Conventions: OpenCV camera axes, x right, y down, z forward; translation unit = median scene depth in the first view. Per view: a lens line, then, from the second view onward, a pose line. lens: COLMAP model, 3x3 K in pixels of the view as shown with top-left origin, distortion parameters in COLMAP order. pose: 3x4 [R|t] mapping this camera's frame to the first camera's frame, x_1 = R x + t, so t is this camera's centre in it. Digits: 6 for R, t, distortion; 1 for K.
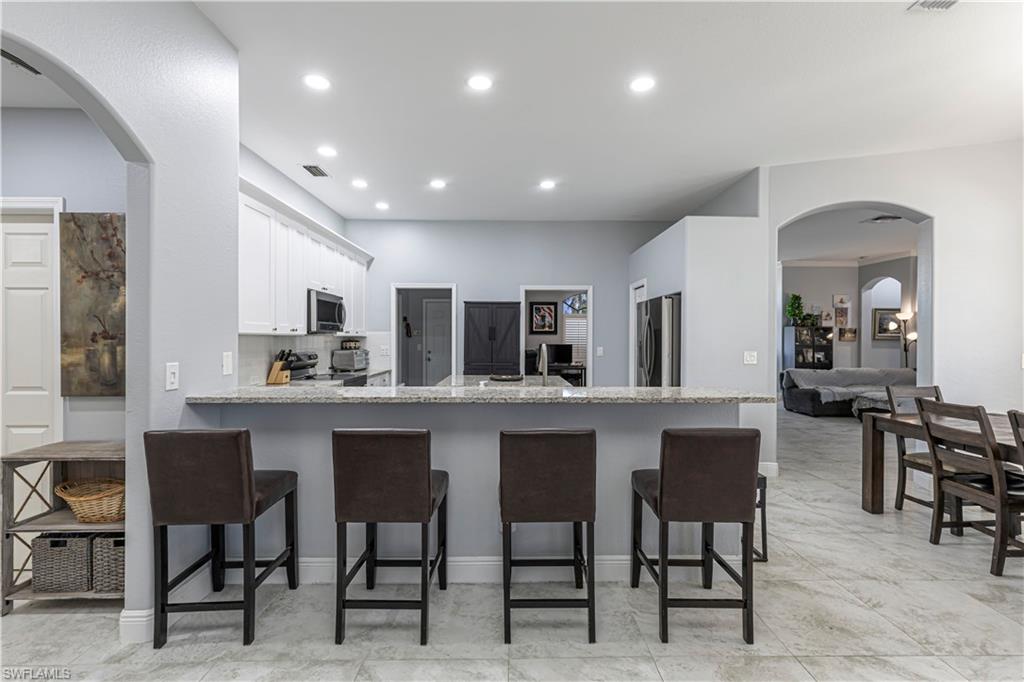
lens RADIAL K [[456.1, 0, 515.5], [0, 456.1, 340.3], [0, 0, 1]] dist [0.011516, -0.000963]
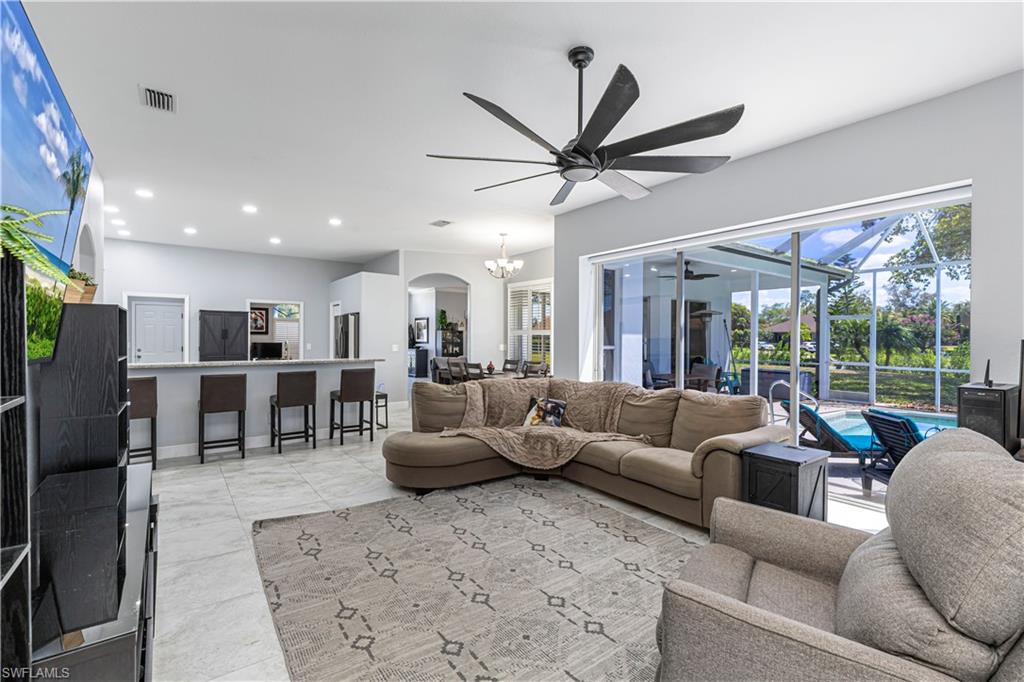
lens RADIAL K [[456.1, 0, 515.5], [0, 456.1, 340.3], [0, 0, 1]] dist [0.011516, -0.000963]
pose [[0.811041, -0.002342, 0.584984, -0.094989], [0.003035, 0.999995, -0.000205, 0.004576], [-0.584981, 0.001942, 0.811044, -0.402444]]
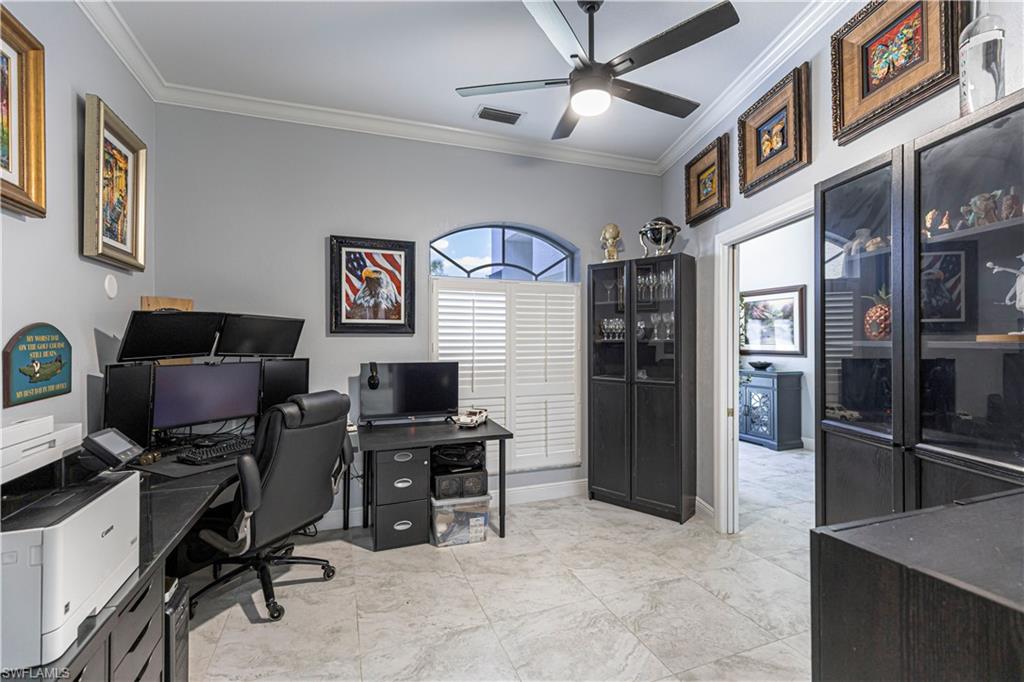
lens RADIAL K [[456.1, 0, 515.5], [0, 456.1, 340.3], [0, 0, 1]] dist [0.011516, -0.000963]
pose [[0.950910, -0.006693, 0.309396, 0.061569], [0.010953, 0.999868, -0.012032, -0.003279], [-0.309275, 0.014830, 0.950857, 0.699444]]
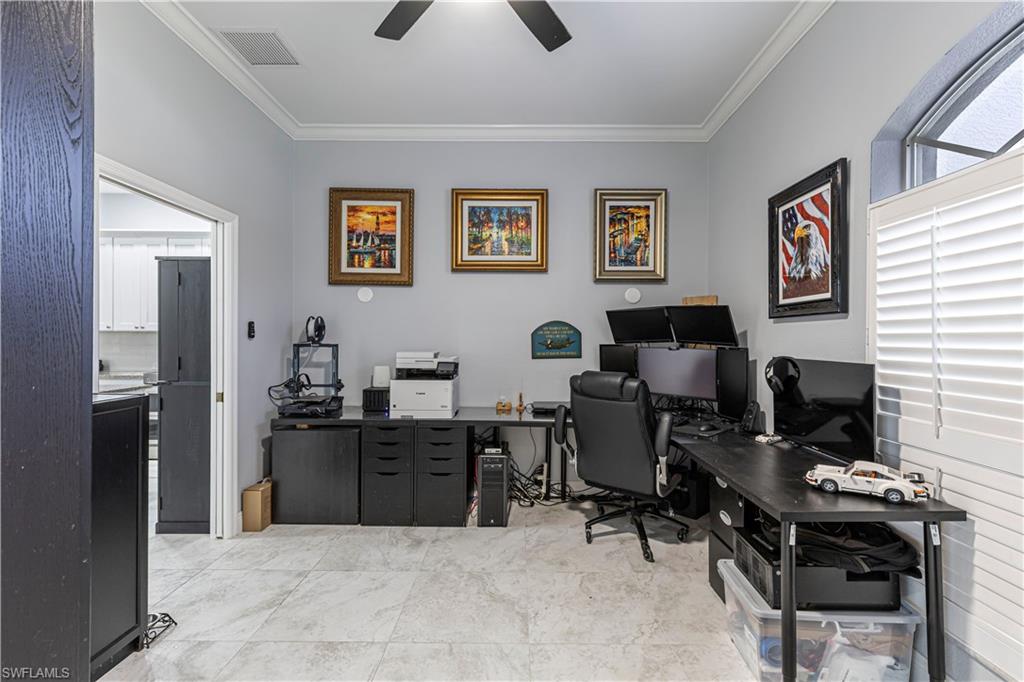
lens RADIAL K [[456.1, 0, 515.5], [0, 456.1, 340.3], [0, 0, 1]] dist [0.011516, -0.000963]
pose [[-0.056251, -0.003910, -0.998409, 0.337012], [-0.022462, 0.999744, -0.002649, 0.003633], [0.998164, 0.022277, -0.056325, 0.940247]]
